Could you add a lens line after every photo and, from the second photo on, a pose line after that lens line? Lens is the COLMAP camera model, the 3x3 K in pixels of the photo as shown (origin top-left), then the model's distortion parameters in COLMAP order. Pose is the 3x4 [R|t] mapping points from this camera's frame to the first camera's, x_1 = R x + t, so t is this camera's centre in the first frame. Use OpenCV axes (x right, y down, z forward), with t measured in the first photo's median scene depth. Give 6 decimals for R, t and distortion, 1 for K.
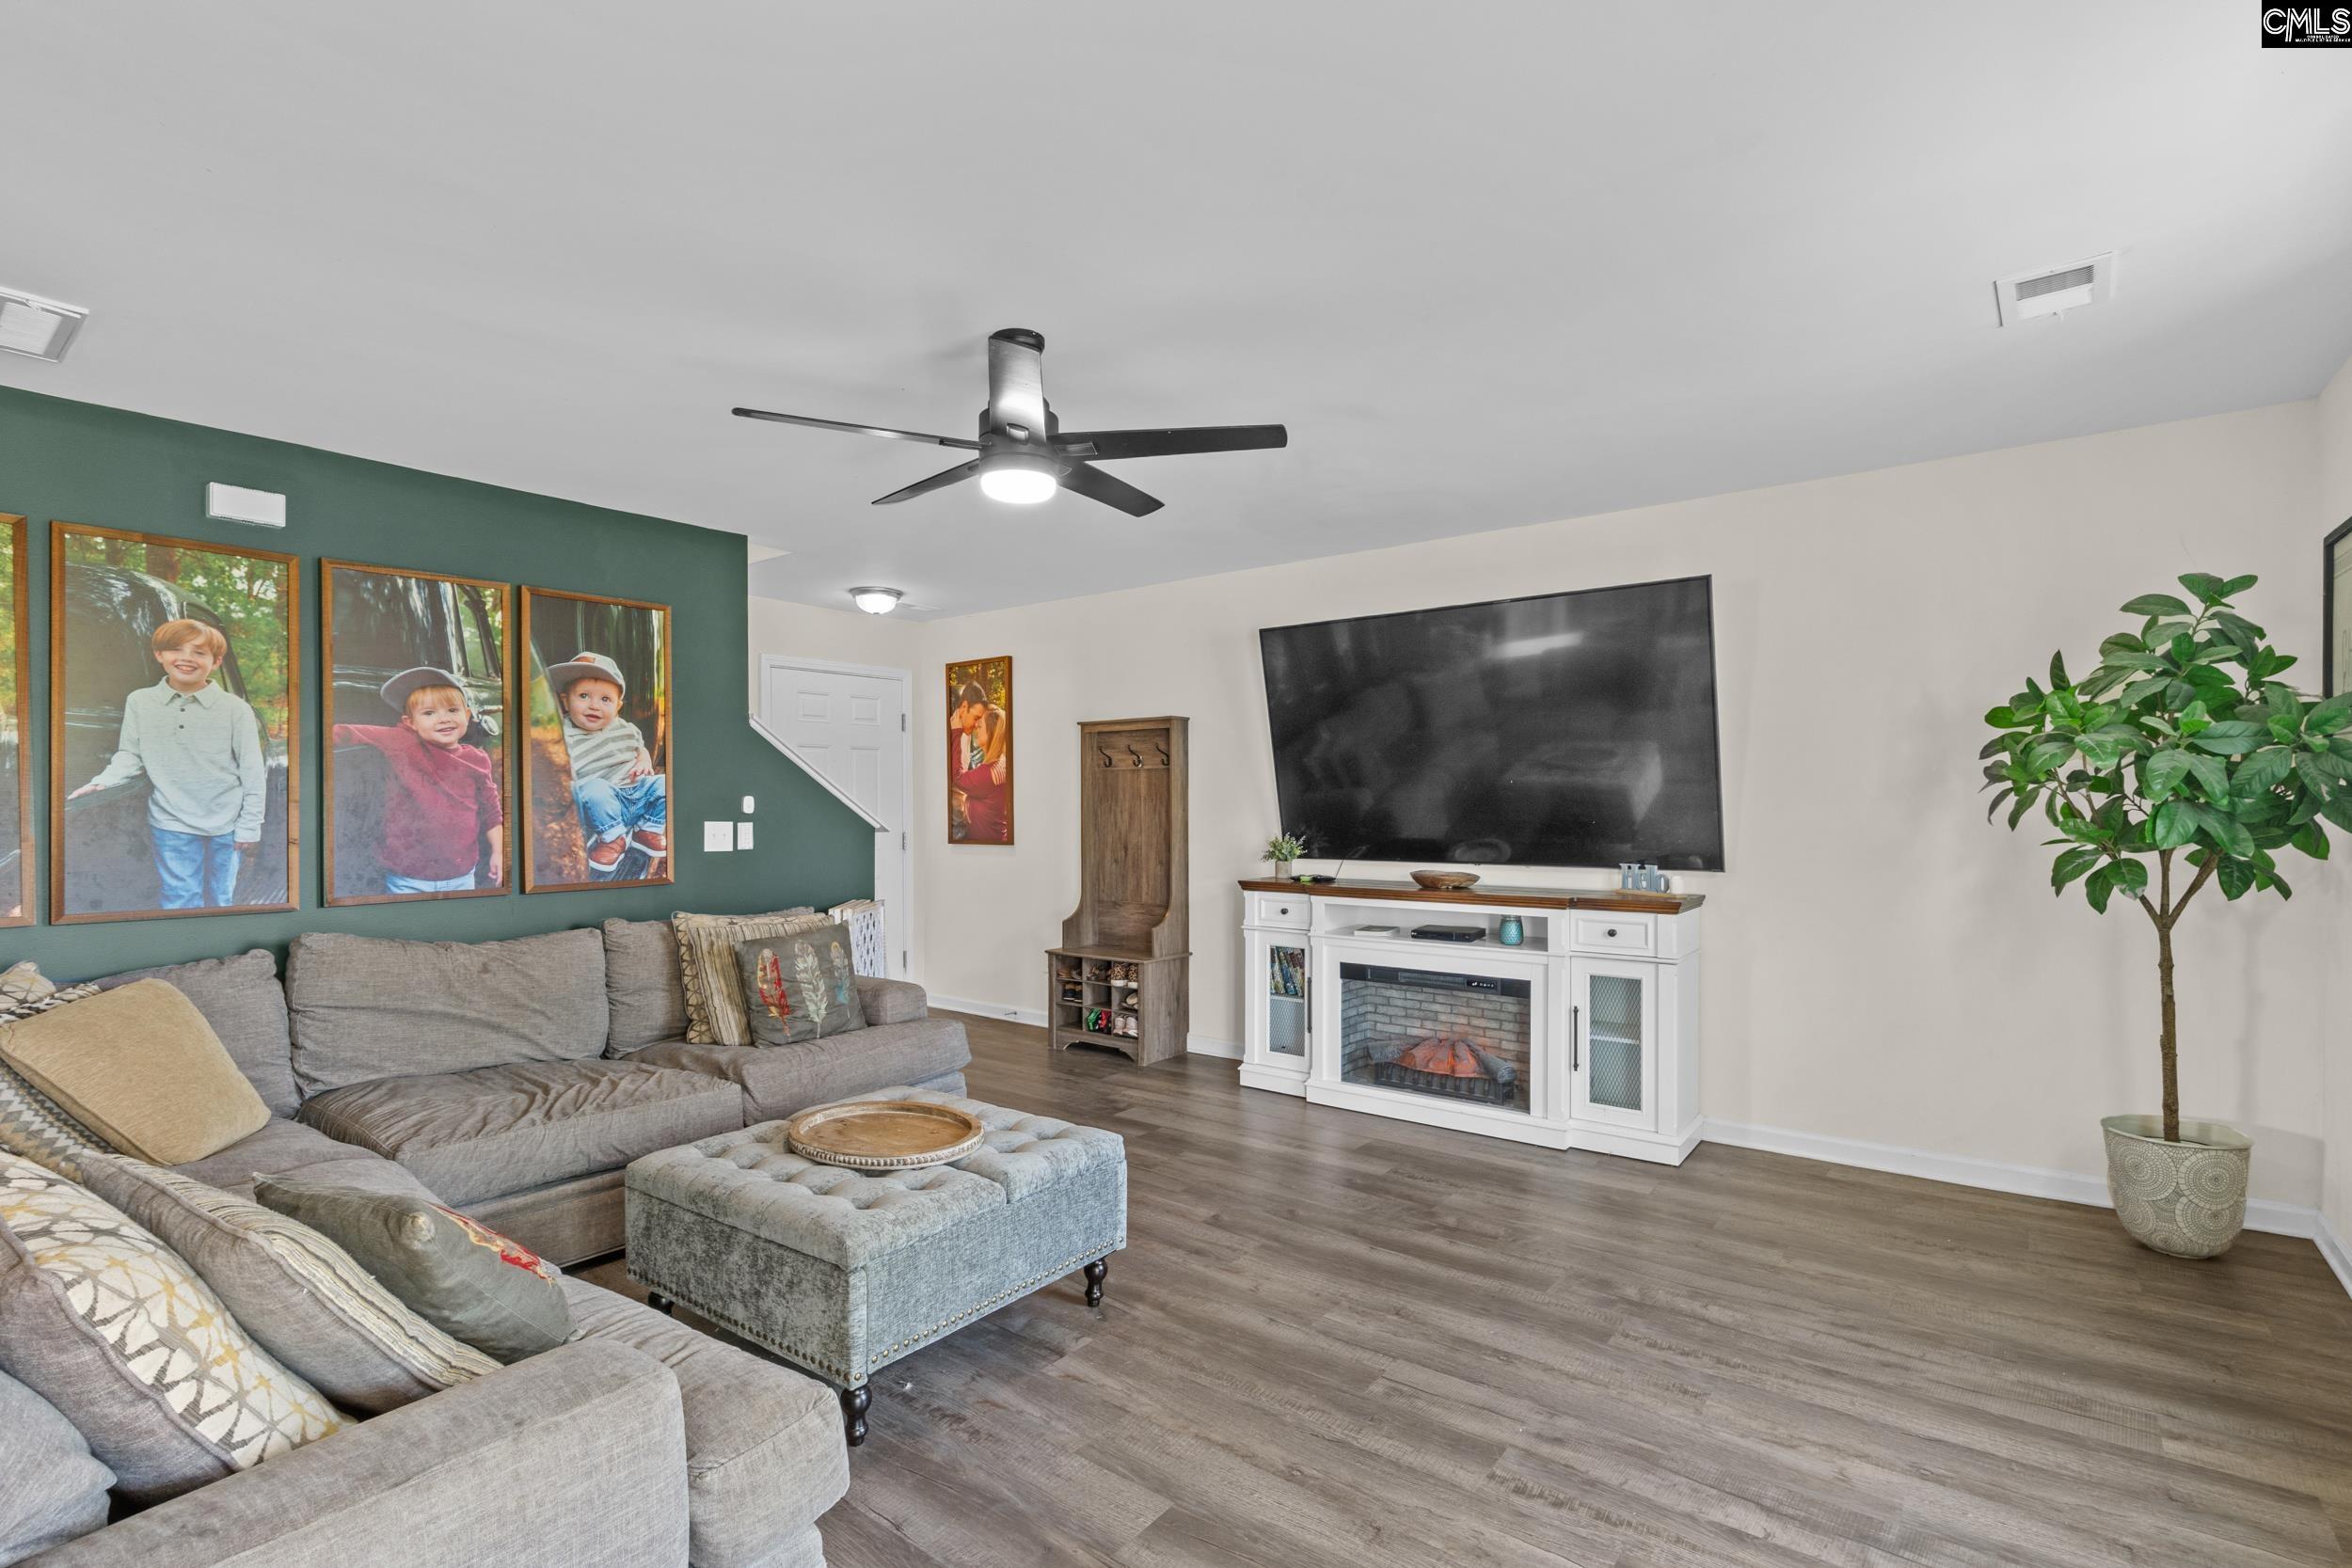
lens RADIAL K [[1096.4, 0, 1180.9], [0, 1096.4, 798.9], [0, 0, 1]] dist [-0.008954, -0.001024]
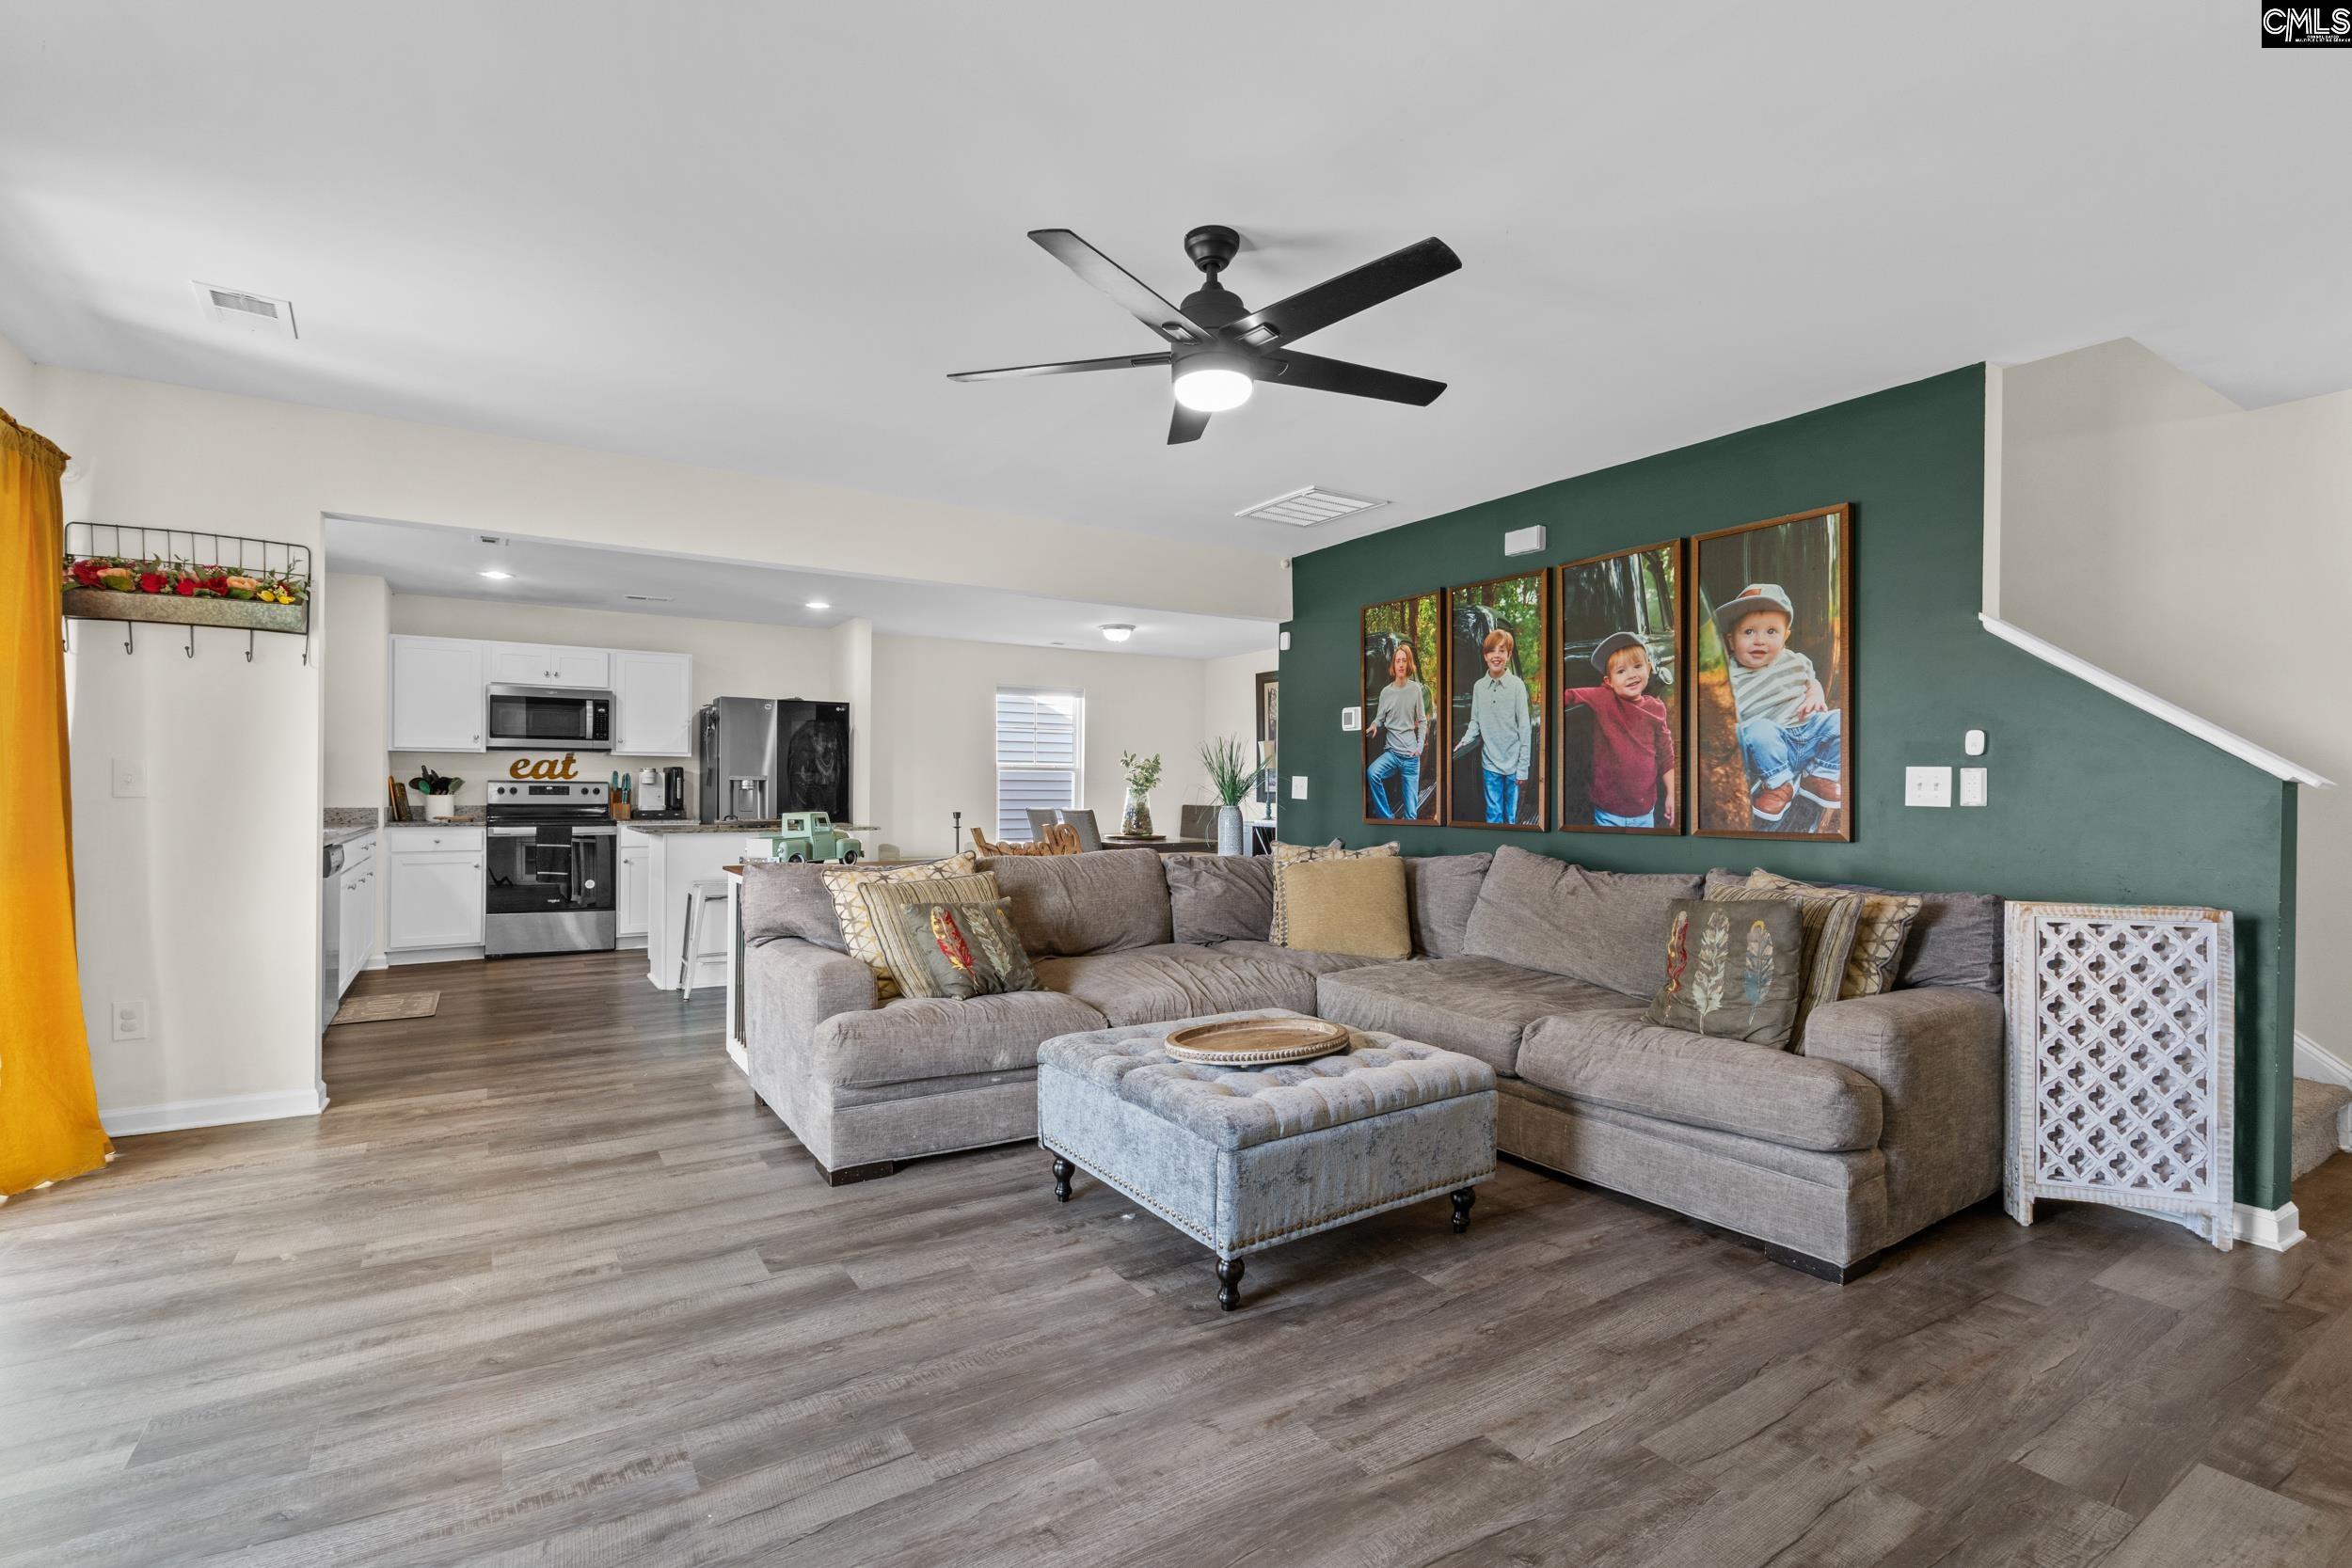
lens RADIAL K [[1096.4, 0, 1180.2], [0, 1096.4, 781.3], [0, 0, 1]] dist [-0.008954, -0.001024]
pose [[-0.345586, -0.006344, -0.938366, 0.549046], [-0.004309, 0.999977, -0.005173, 0.044720], [0.938377, 0.002256, -0.345606, 0.945678]]
